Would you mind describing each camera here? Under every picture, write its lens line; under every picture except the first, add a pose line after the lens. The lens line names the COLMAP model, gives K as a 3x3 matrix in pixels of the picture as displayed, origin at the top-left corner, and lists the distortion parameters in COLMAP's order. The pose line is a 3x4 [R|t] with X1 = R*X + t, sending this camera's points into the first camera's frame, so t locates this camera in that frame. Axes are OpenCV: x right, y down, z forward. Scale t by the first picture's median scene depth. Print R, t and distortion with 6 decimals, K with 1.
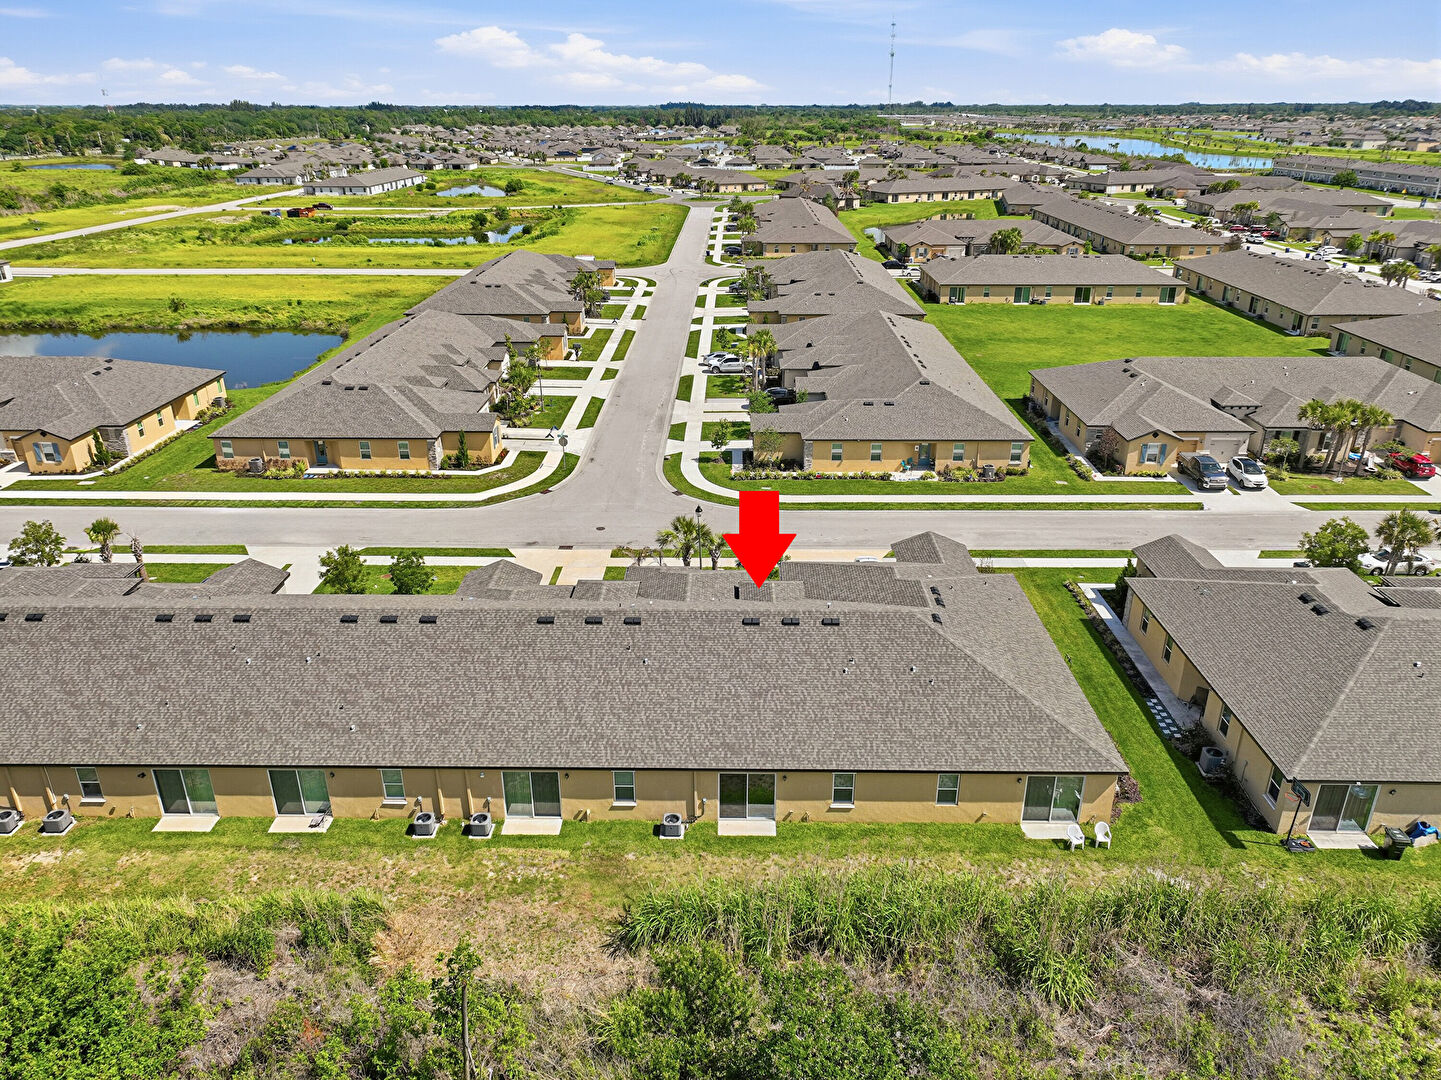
lens RADIAL K [[1006.9, 0, 720.5], [0, 1006.9, 540.0], [0, 0, 1]] dist [0.001859, 0.010878]
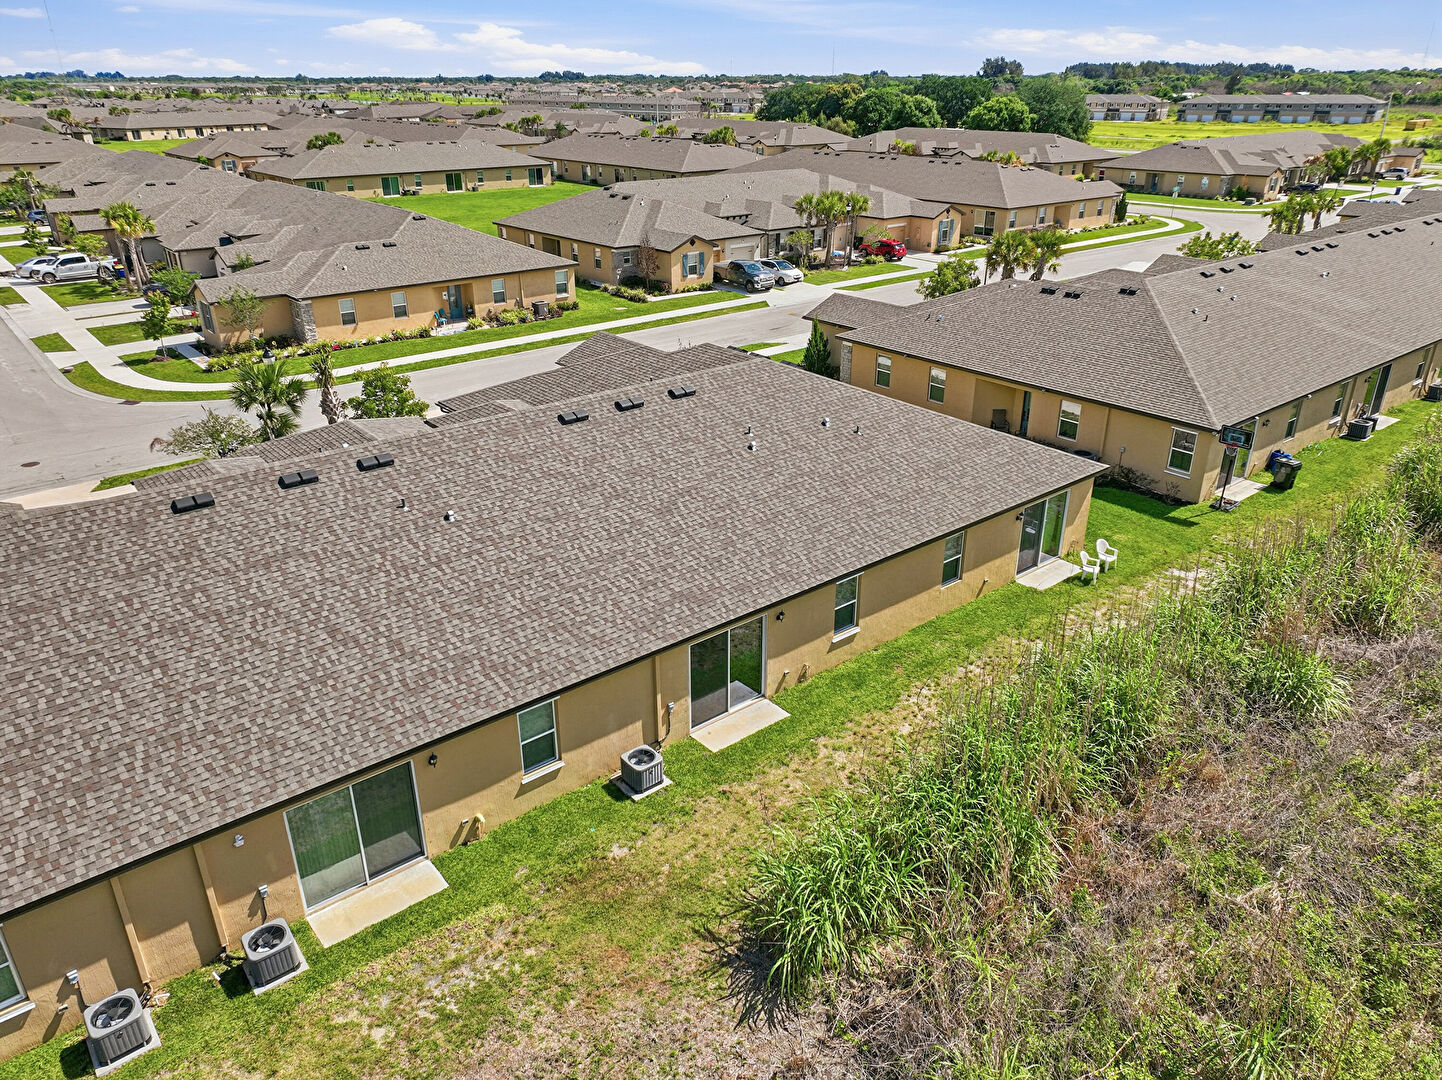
lens RADIAL K [[1007.6, 0, 721.0], [0, 1007.6, 540.0], [0, 0, 1]] dist [0.001859, 0.010878]
pose [[0.764452, -0.268265, 0.586215, -0.261848], [0.254833, 0.960996, 0.107458, 0.107028], [-0.592177, 0.067241, 0.802997, 0.479812]]
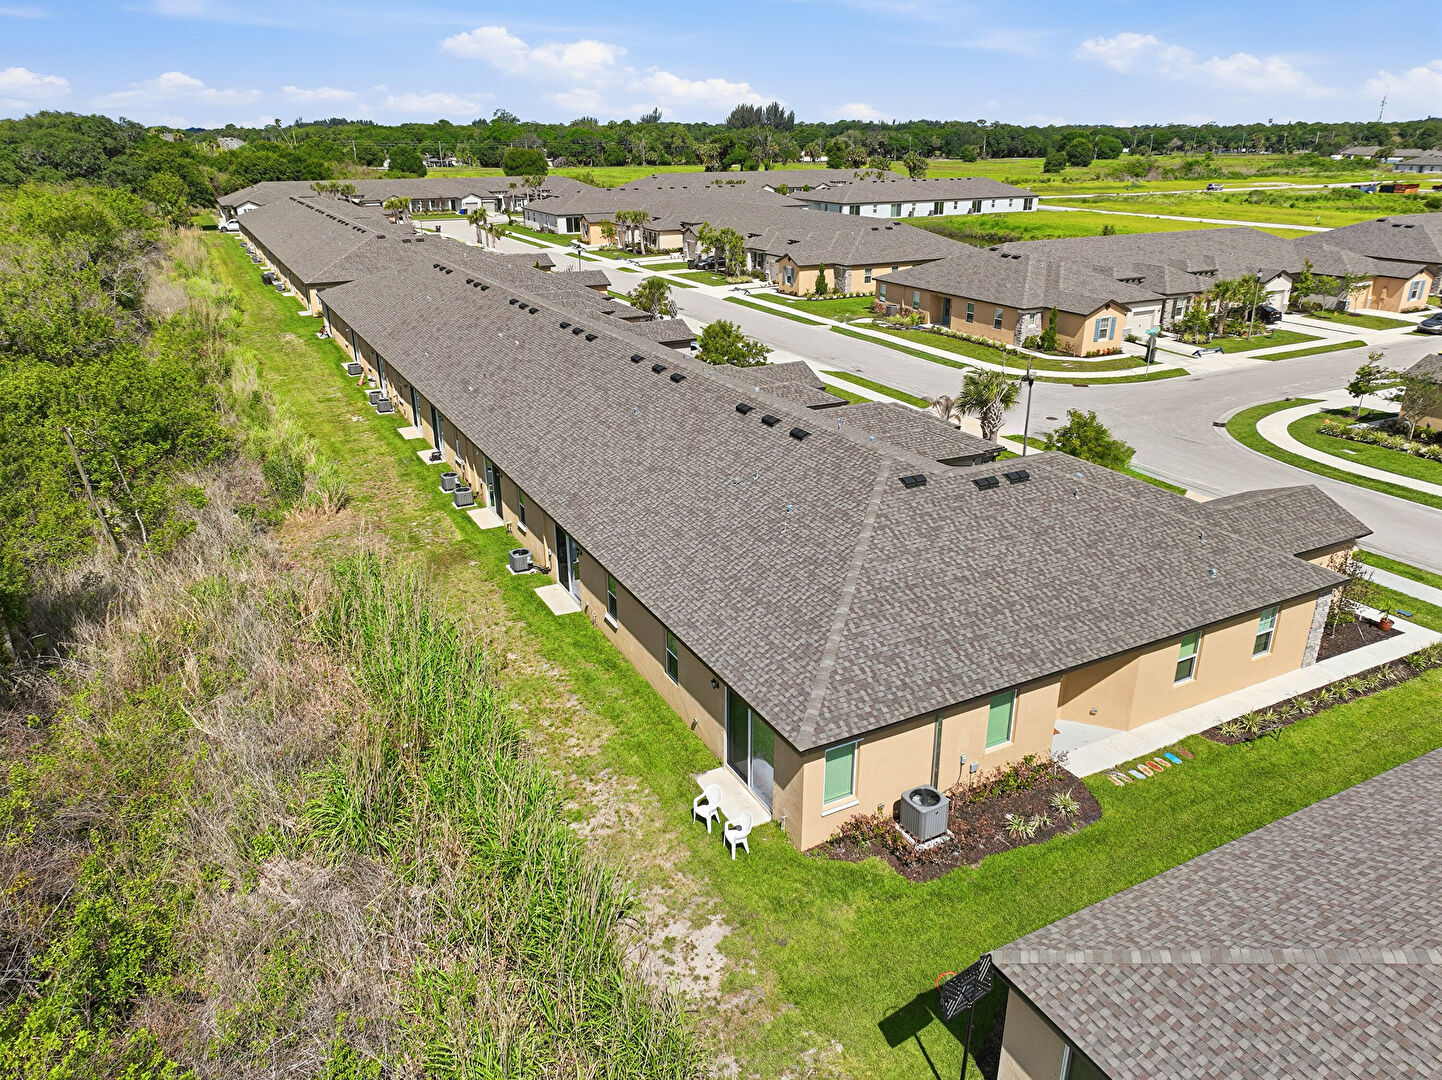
lens RADIAL K [[1007.6, 0, 721.0], [0, 1007.6, 540.0], [0, 0, 1]] dist [0.001859, 0.010878]
pose [[0.482977, 0.330227, -0.810977, 0.669437], [-0.342985, 0.923500, 0.171781, 0.046984], [0.805664, 0.195187, 0.559292, 0.569065]]
